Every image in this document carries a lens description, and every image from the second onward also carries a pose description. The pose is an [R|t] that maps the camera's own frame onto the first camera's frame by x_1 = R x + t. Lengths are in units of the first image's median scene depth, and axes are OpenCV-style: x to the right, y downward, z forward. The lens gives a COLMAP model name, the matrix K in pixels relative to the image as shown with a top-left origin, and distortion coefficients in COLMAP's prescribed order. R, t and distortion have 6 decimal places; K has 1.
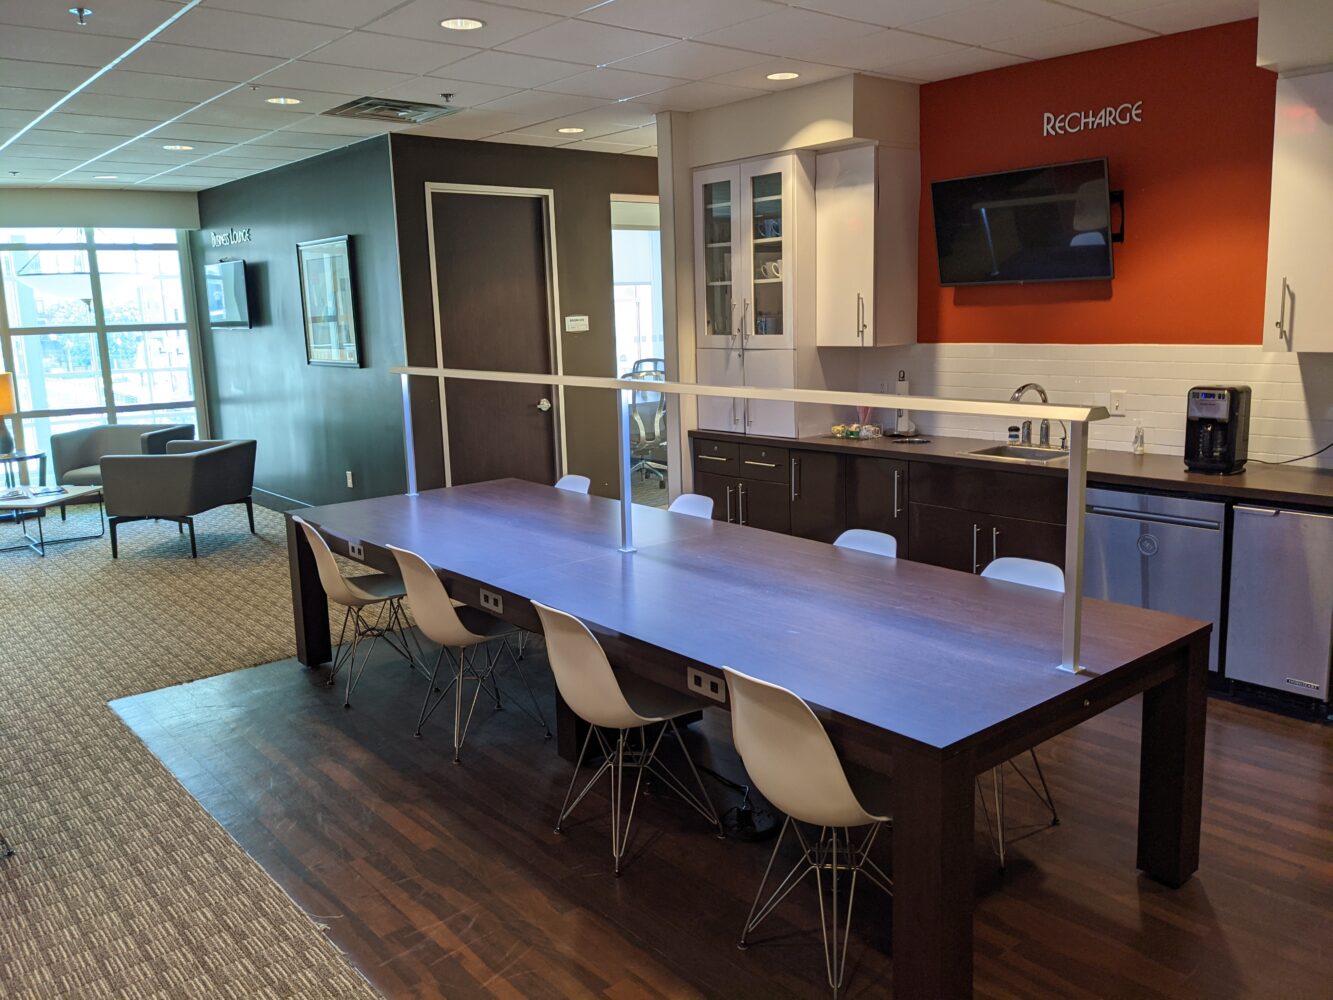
lens RADIAL K [[1055.0, 0, 666.4], [0, 1055.0, 499.0], [0, 0, 1]] dist [0.006221, 0.000064]
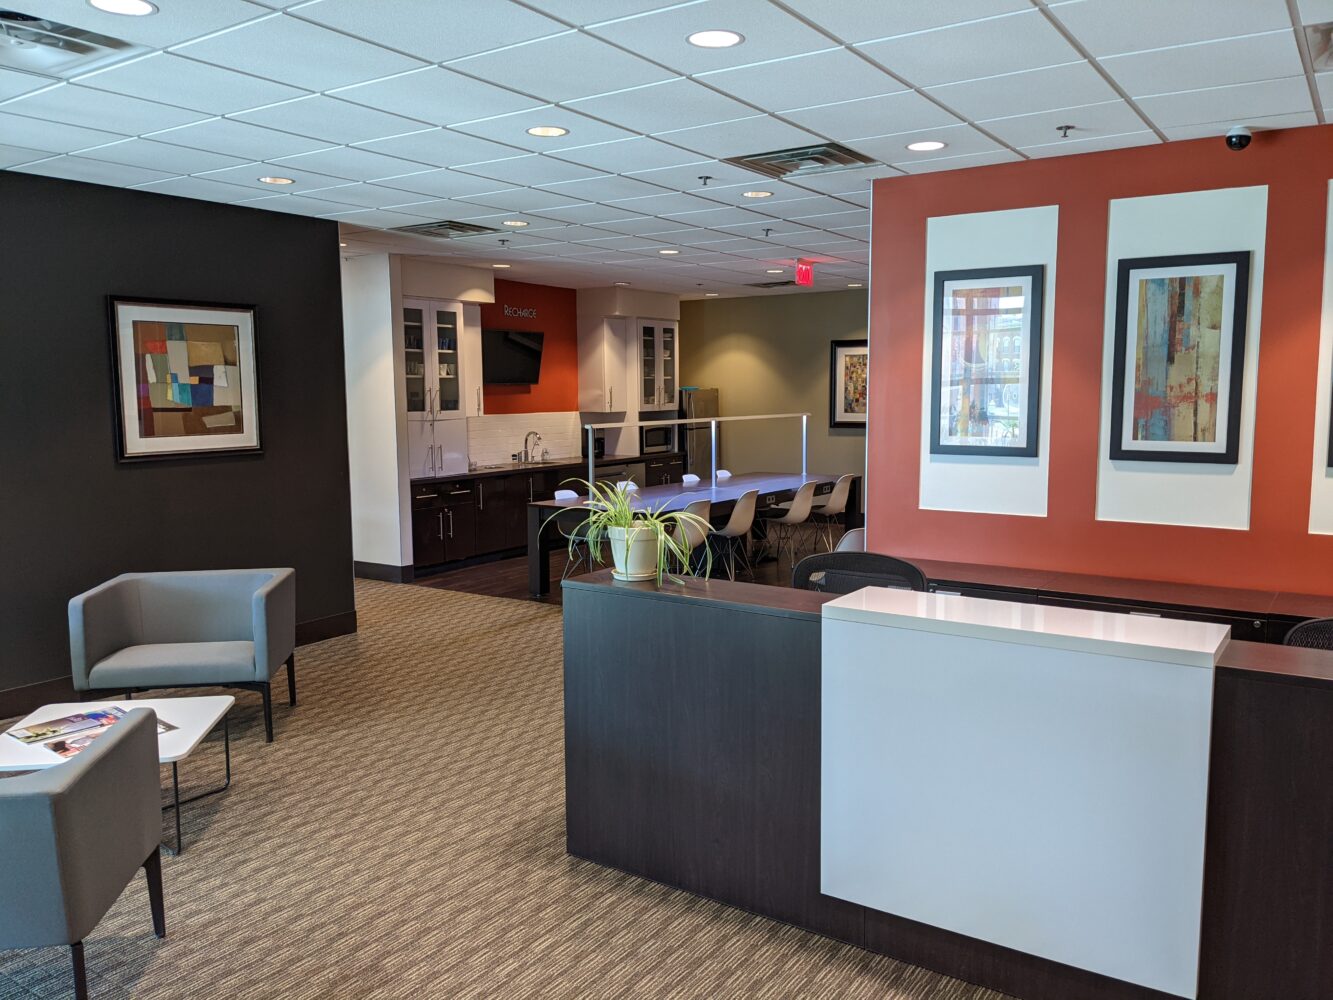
lens RADIAL K [[1055.0, 0, 666.7], [0, 1055.0, 501.1], [0, 0, 1]] dist [0.006221, 0.000064]
pose [[-0.268594, -0.069902, 0.960714, -1.519345], [0.186802, 0.974649, 0.123142, -0.157711], [-0.944967, 0.212538, -0.248728, 1.117374]]
